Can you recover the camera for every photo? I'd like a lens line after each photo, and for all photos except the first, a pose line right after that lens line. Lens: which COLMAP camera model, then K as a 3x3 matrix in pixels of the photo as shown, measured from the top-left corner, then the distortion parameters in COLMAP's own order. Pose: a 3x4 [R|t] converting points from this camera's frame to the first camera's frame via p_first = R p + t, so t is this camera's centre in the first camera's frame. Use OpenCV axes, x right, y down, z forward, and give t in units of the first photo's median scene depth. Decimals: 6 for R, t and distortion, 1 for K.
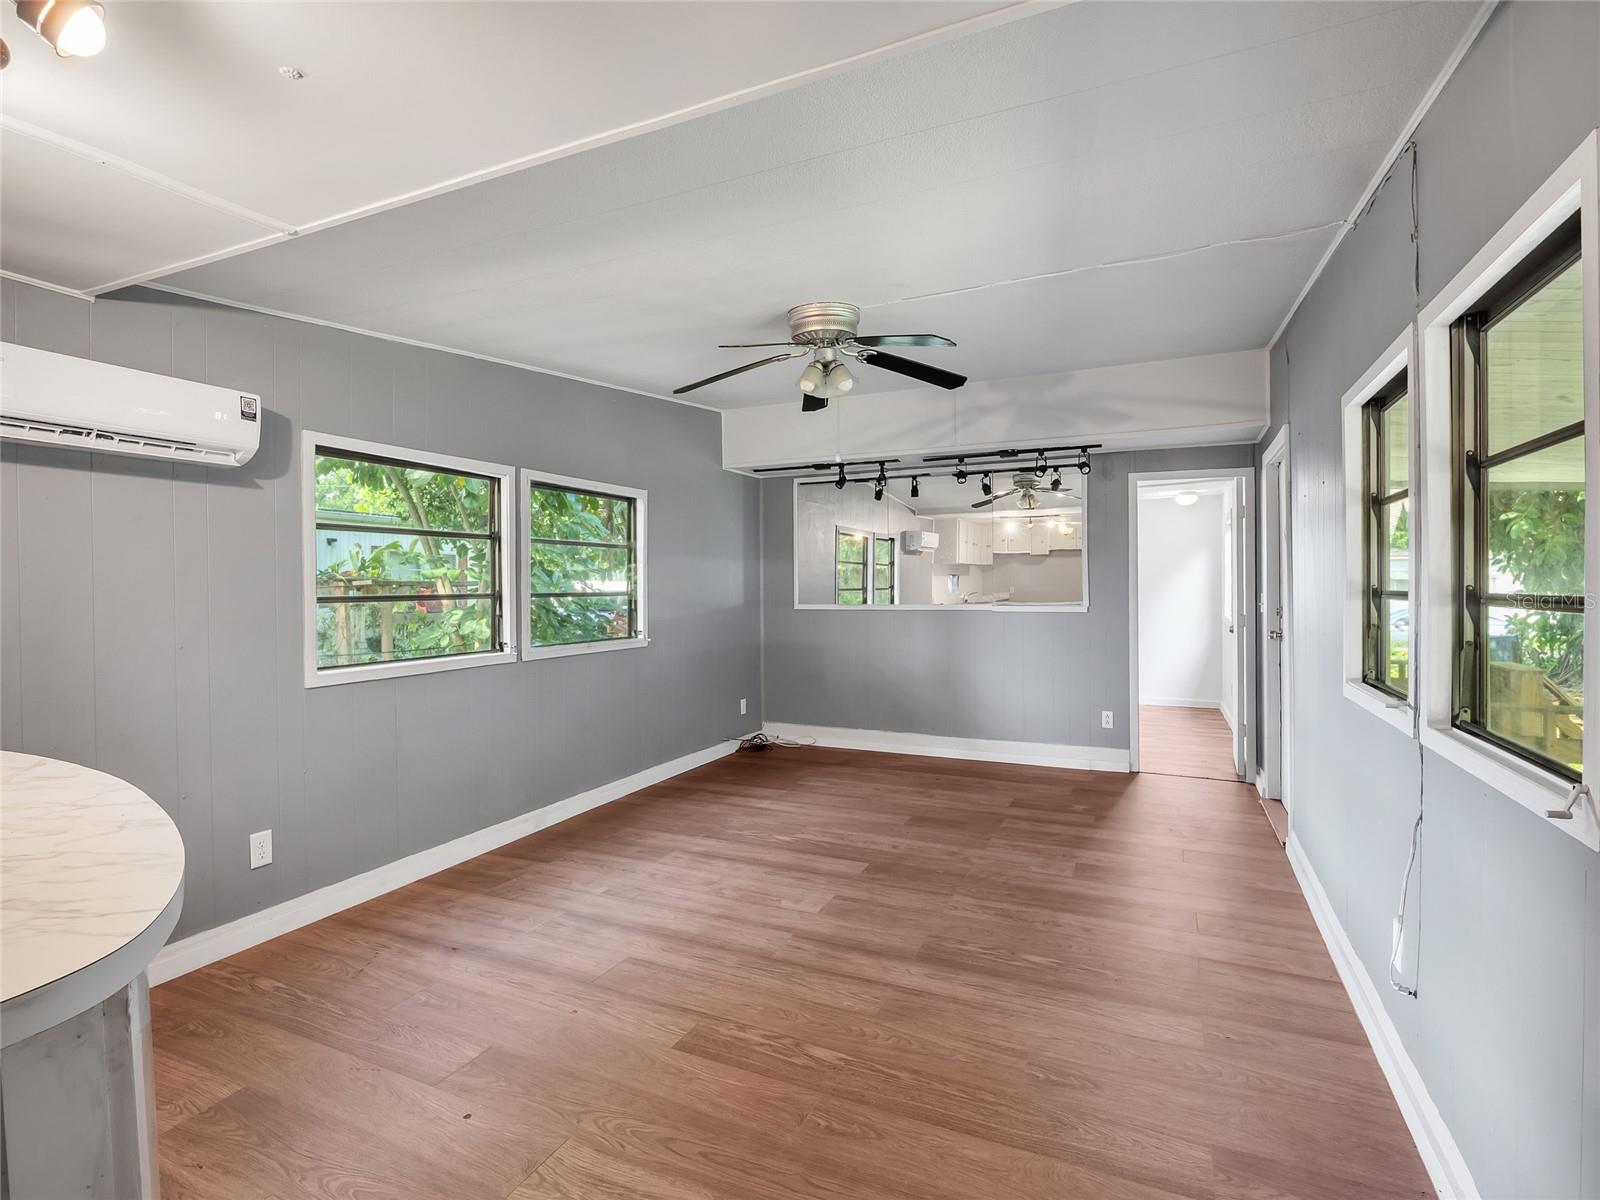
lens RADIAL K [[793.7, 0, 800.0], [0, 793.7, 600.0], [0, 0, 1]] dist [0.001545, -0.000090]
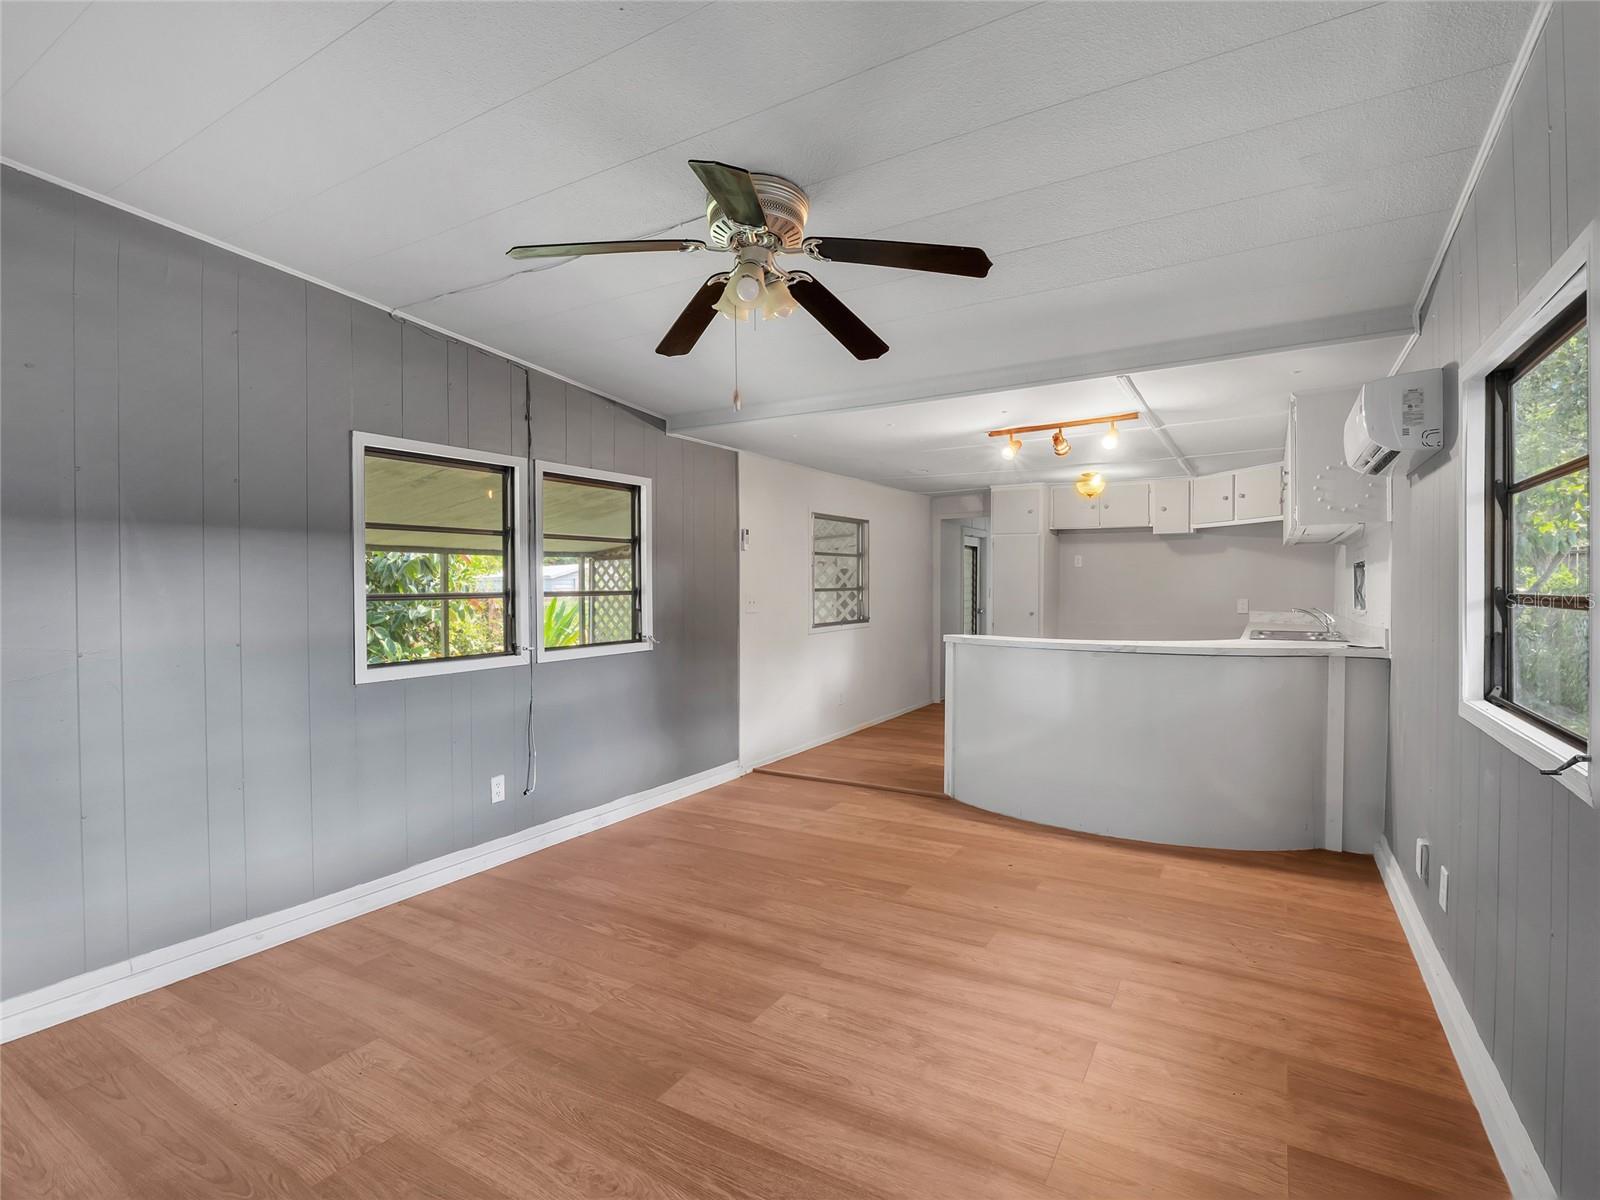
lens RADIAL K [[787.6, 0, 788.7], [0, 787.6, 595.5], [0, 0, 1]] dist [-0.008707, -0.001324]
pose [[-0.991818, 0.010153, 0.127254, -0.084001], [0.014672, 0.999293, 0.034629, -0.034716], [-0.126813, 0.036213, -0.991265, 1.710263]]
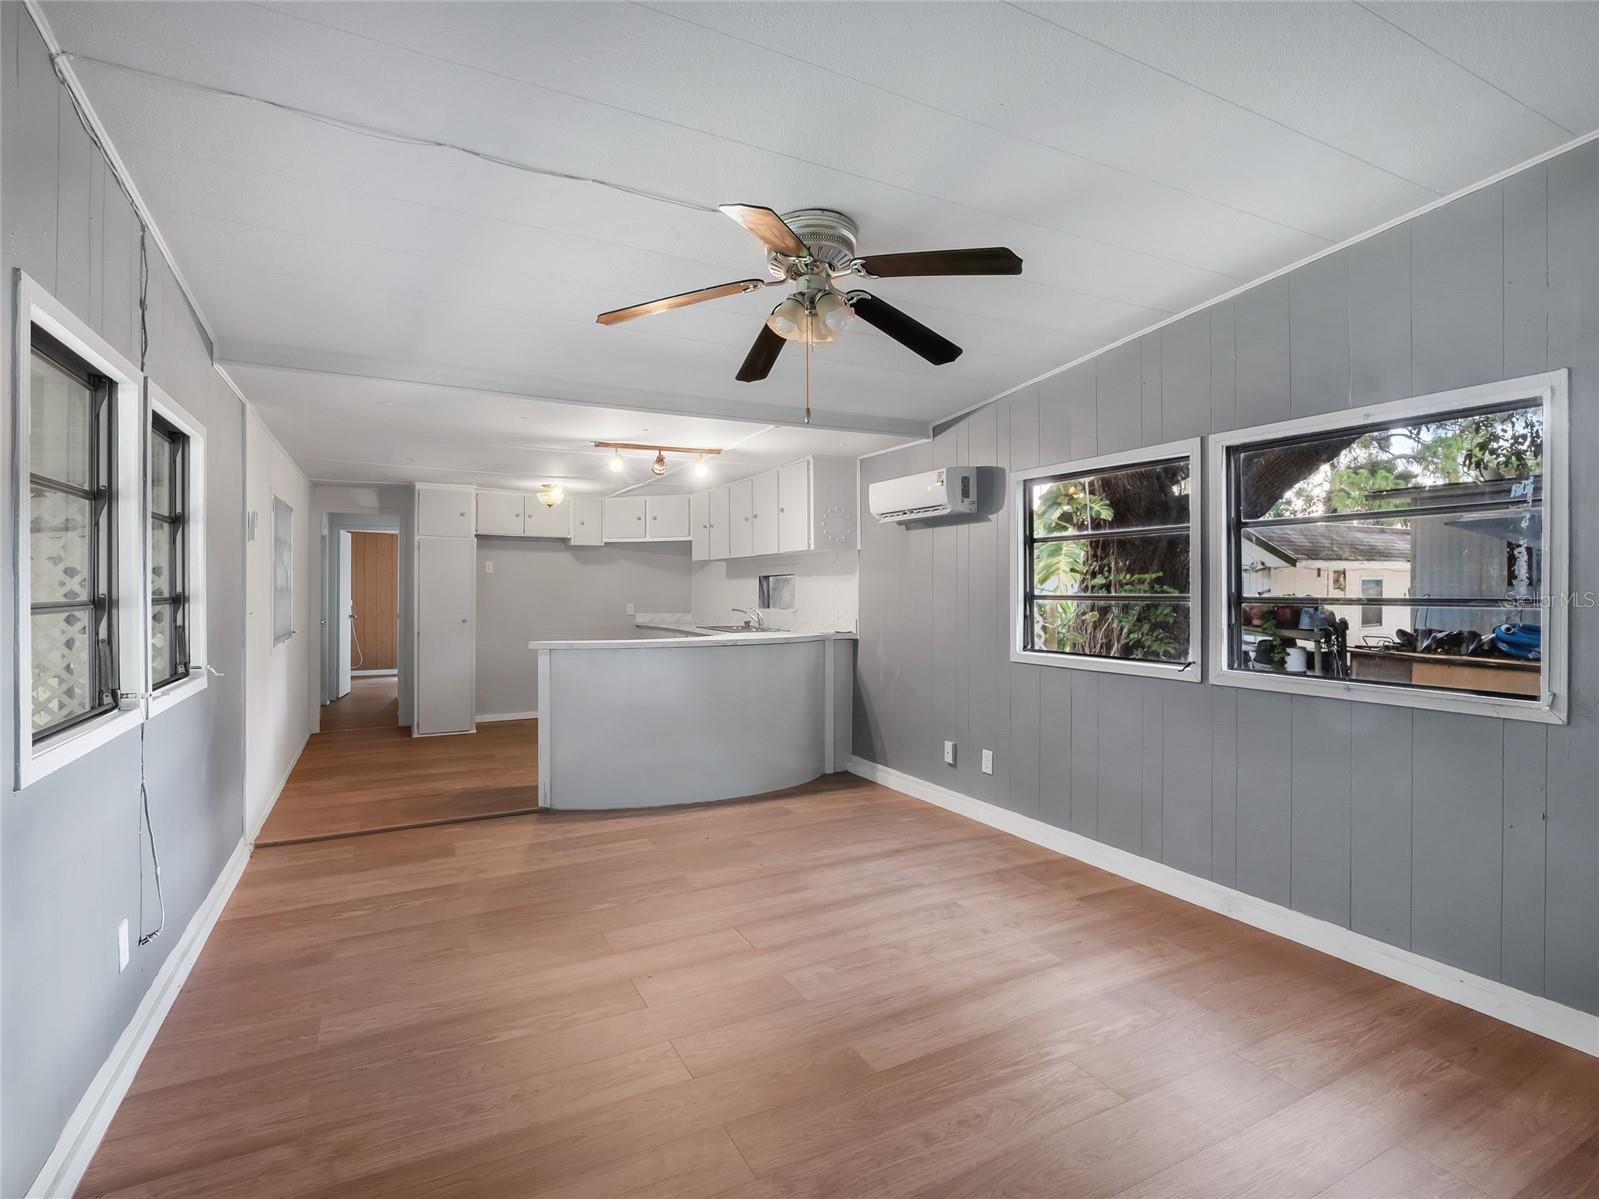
lens RADIAL K [[802.0, 0, 799.5], [0, 802.0, 599.5], [0, 0, 1]] dist [0.001493, -0.007184]
pose [[-0.620201, 0.018774, -0.784218, 0.651472], [-0.010224, 0.999435, 0.032012, -0.034143], [0.784376, 0.027872, -0.619659, 1.483080]]
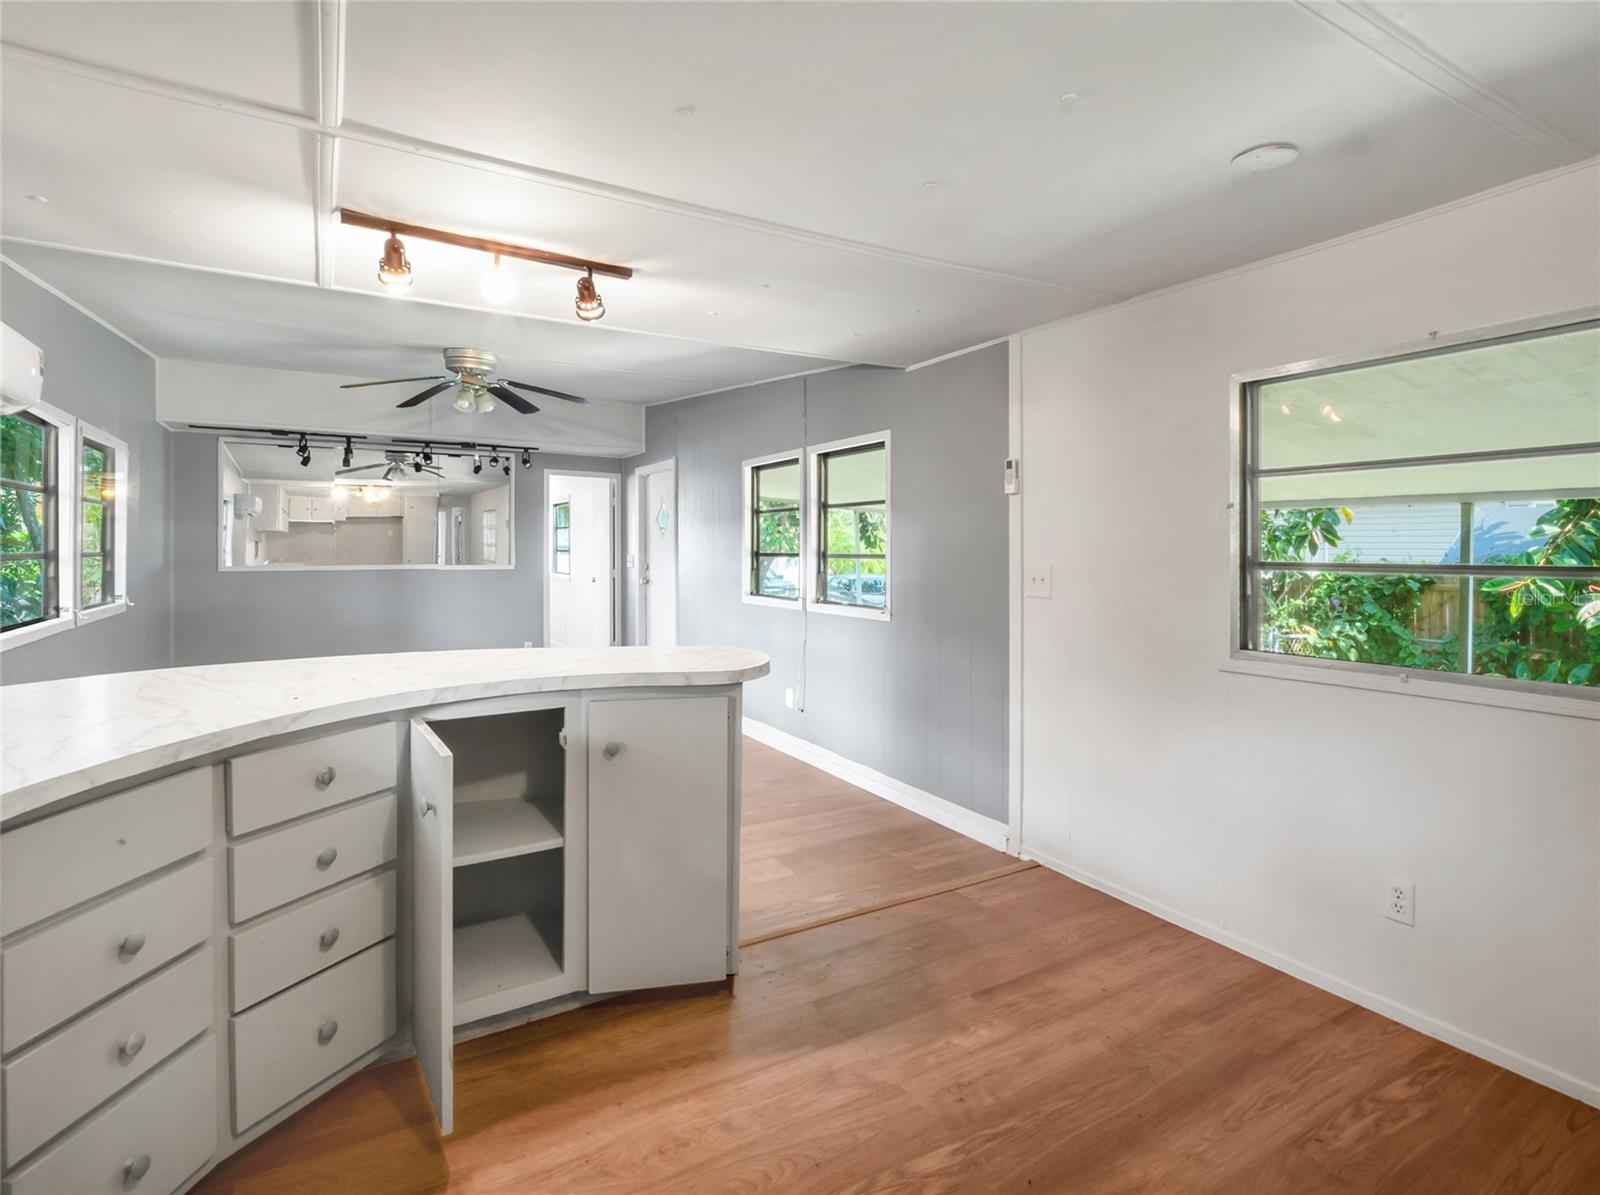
lens RADIAL K [[799.6, 0, 802.9], [0, 799.6, 542.1], [0, 0, 1]] dist [-0.000765, -0.000227]
pose [[0.577974, 0.014999, 0.815918, -0.787069], [0.009790, 0.999632, -0.025311, 0.013543], [-0.815997, 0.022617, 0.577614, -0.290721]]
